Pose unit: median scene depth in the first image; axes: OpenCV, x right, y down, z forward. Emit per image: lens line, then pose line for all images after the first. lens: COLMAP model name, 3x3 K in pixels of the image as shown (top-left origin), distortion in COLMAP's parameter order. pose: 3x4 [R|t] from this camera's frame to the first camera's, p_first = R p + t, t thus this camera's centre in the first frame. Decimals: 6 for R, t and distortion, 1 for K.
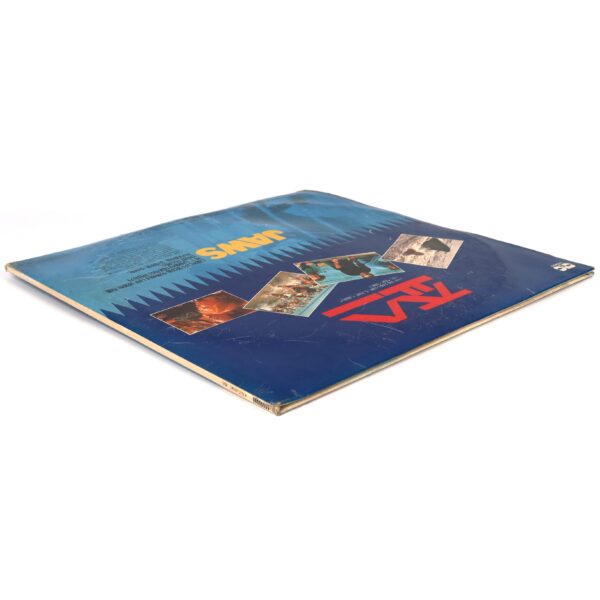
lens RADIAL K [[975.5, 0, 281.3], [0, 975.5, 300.0], [0, 0, 1]] dist [-0.016063, 0.064580]
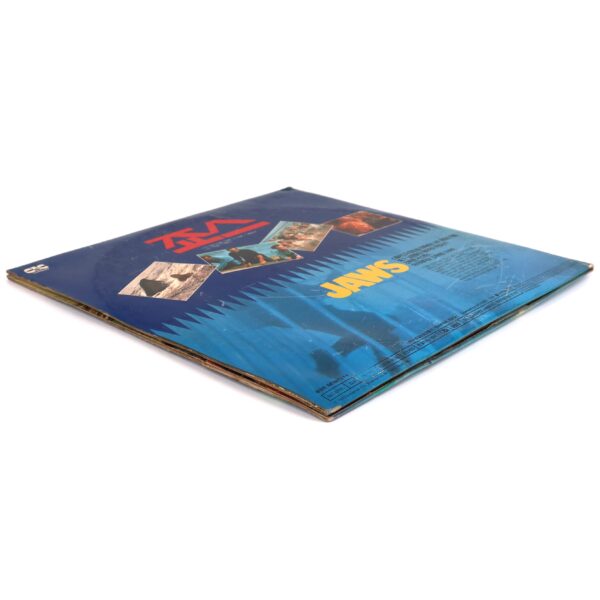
lens RADIAL K [[975.5, 0, 281.3], [0, 975.5, 300.0], [0, 0, 1]] dist [-0.016063, 0.064580]
pose [[-0.995623, 0.044530, -0.082171, 0.121847], [-0.025252, 0.718331, 0.695243, -0.716237], [0.089985, 0.694275, -0.714062, 1.760920]]
